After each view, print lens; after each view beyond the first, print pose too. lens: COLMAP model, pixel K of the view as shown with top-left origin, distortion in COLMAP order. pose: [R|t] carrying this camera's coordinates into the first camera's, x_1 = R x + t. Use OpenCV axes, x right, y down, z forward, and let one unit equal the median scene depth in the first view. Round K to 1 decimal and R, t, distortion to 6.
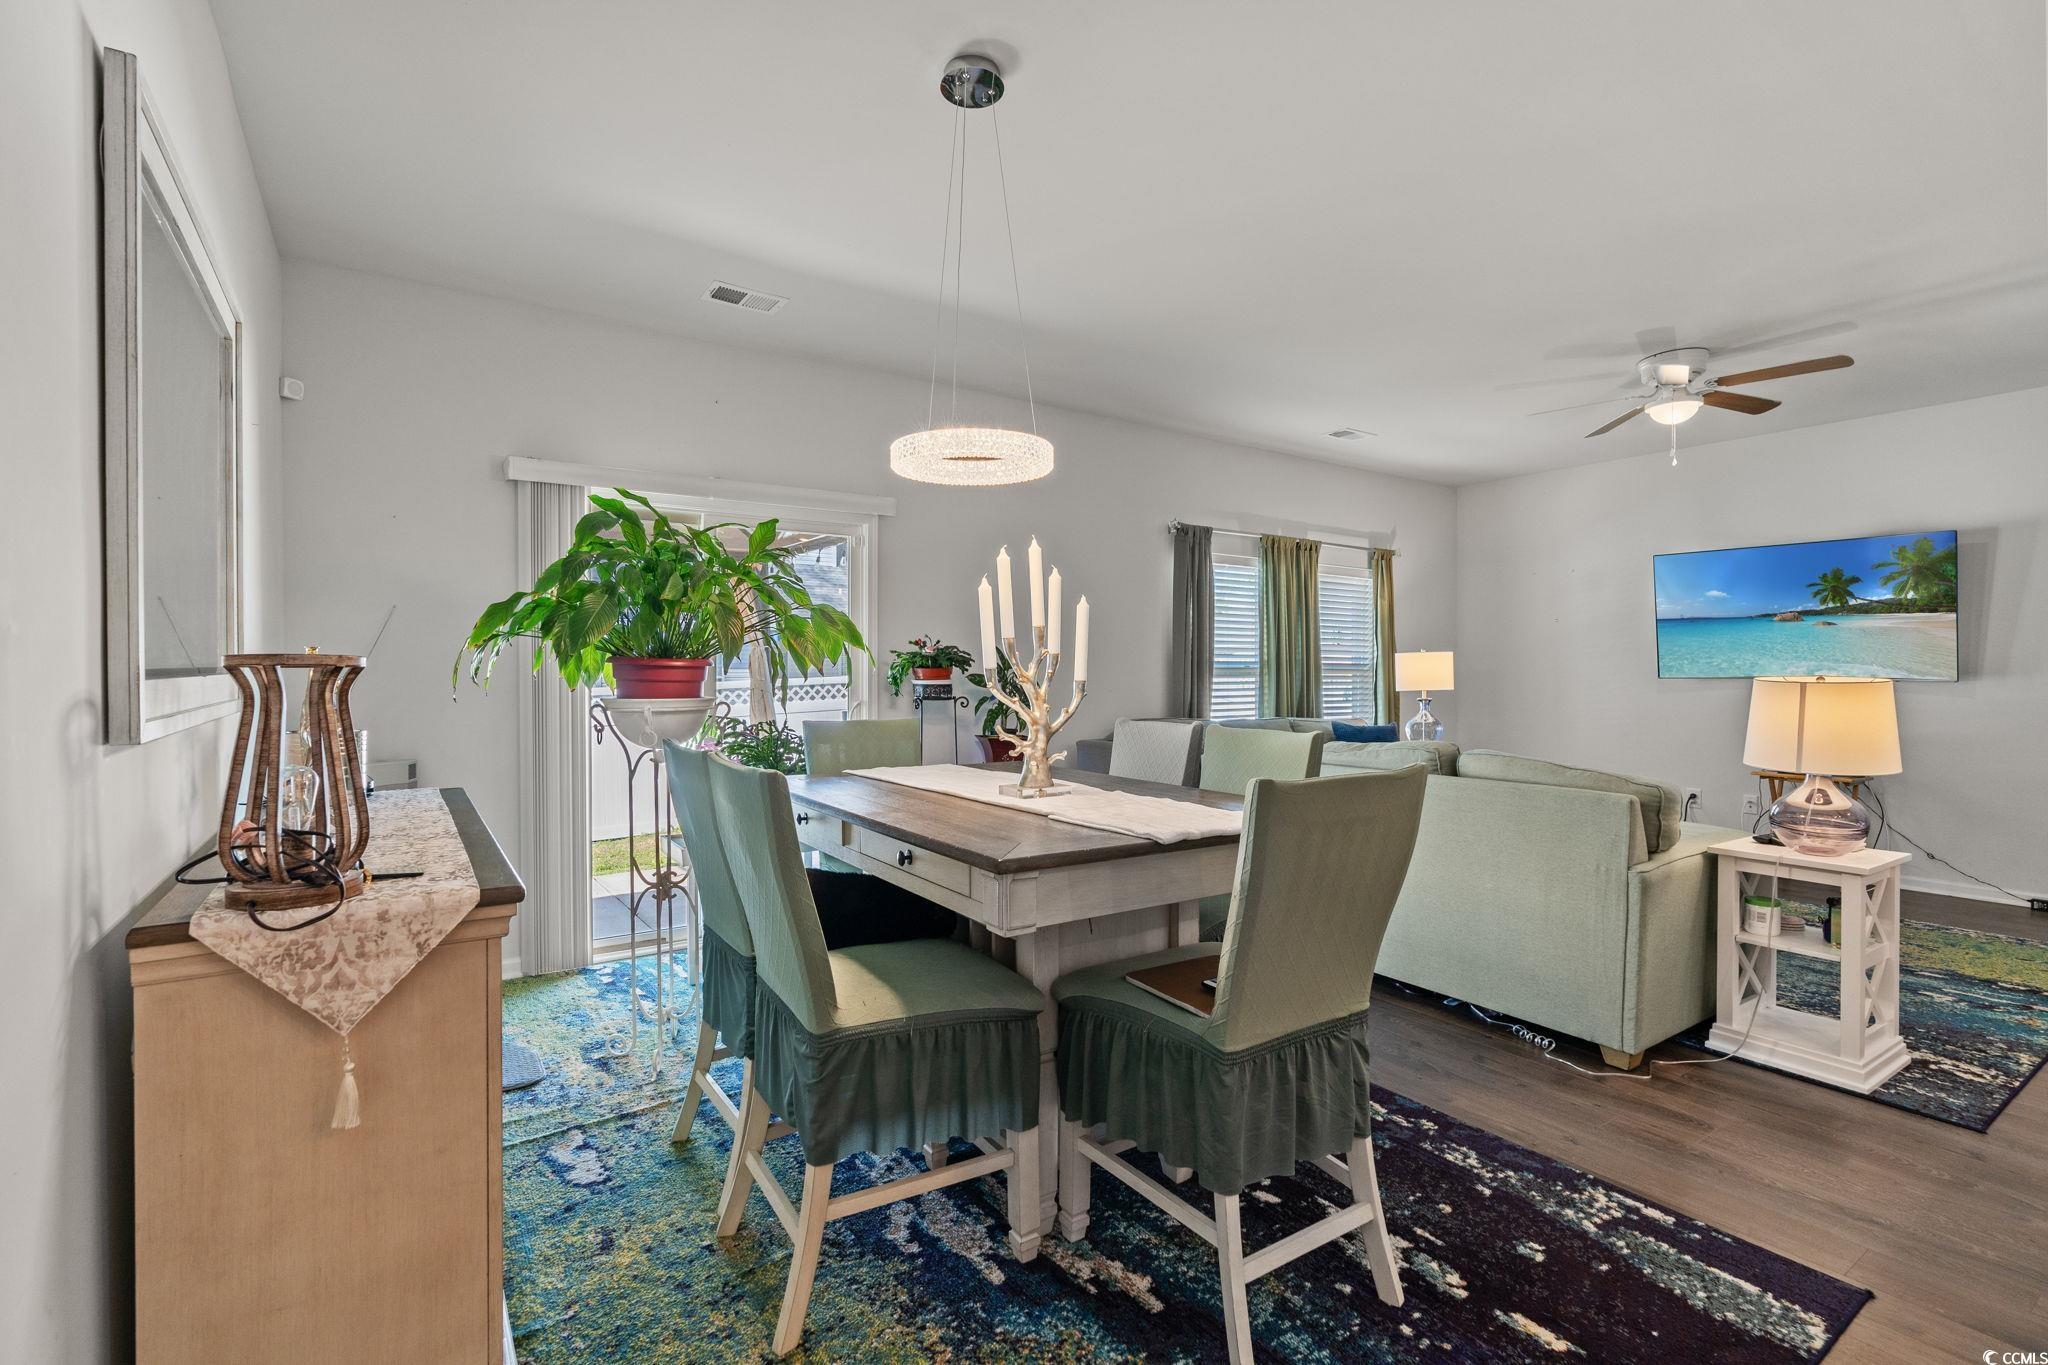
lens RADIAL K [[982.6, 0, 1024.0], [0, 982.6, 682.5], [0, 0, 1]] dist [-0.002702, -0.000227]
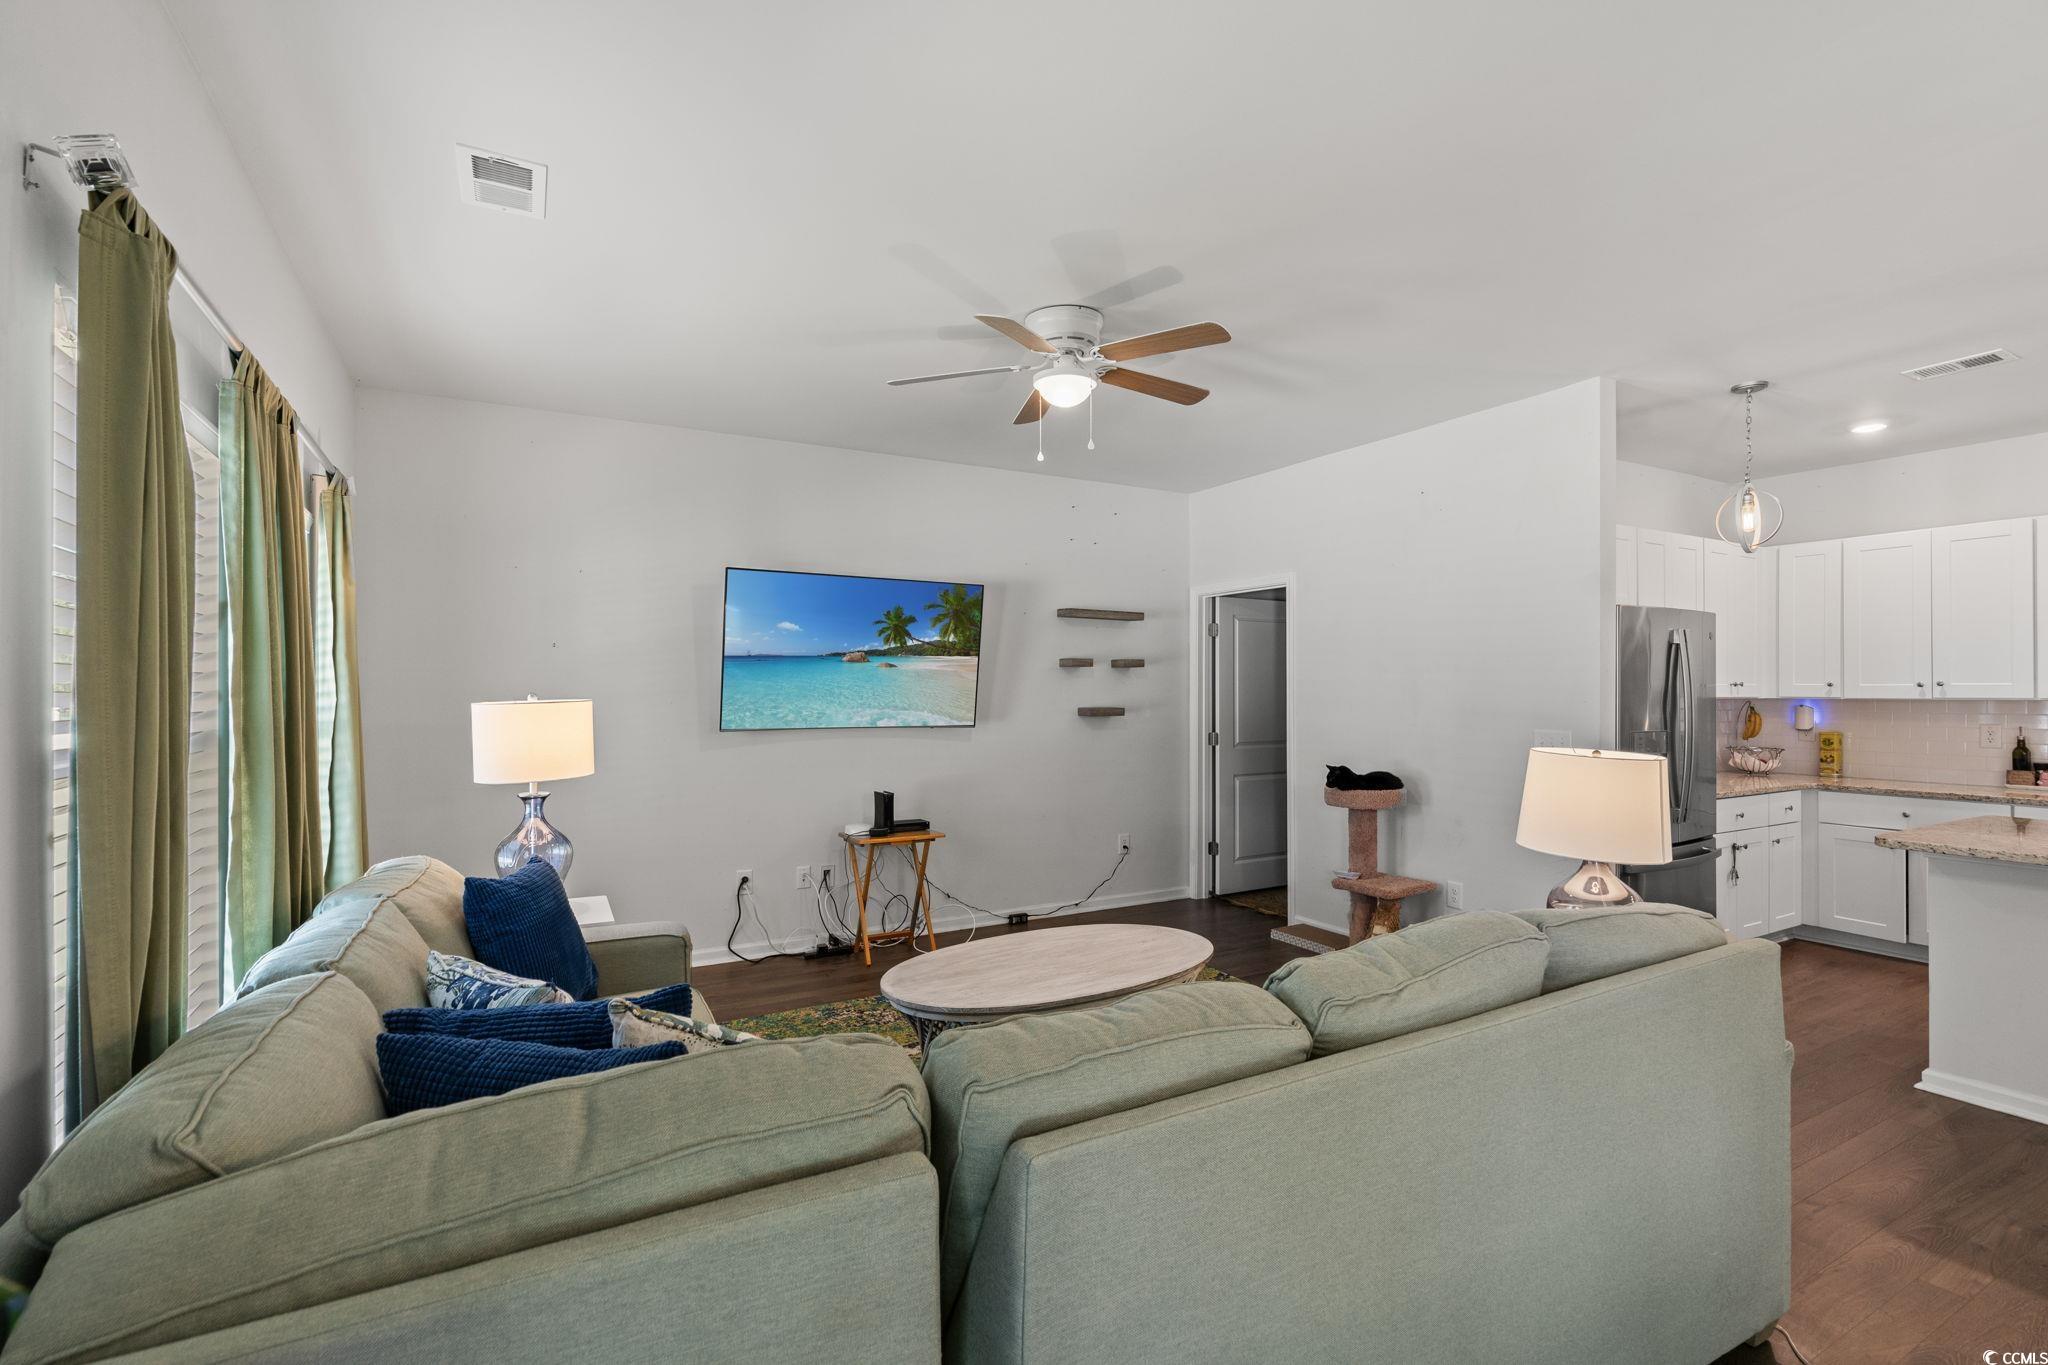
lens RADIAL K [[950.1, 0, 997.0], [0, 950.1, 683.7], [0, 0, 1]] dist [-0.001557, 0.000559]
pose [[0.097424, -0.009923, 0.995194, -0.060225], [0.020805, 0.999752, 0.007932, -0.049719], [-0.995026, 0.019933, 0.097606, 0.850349]]
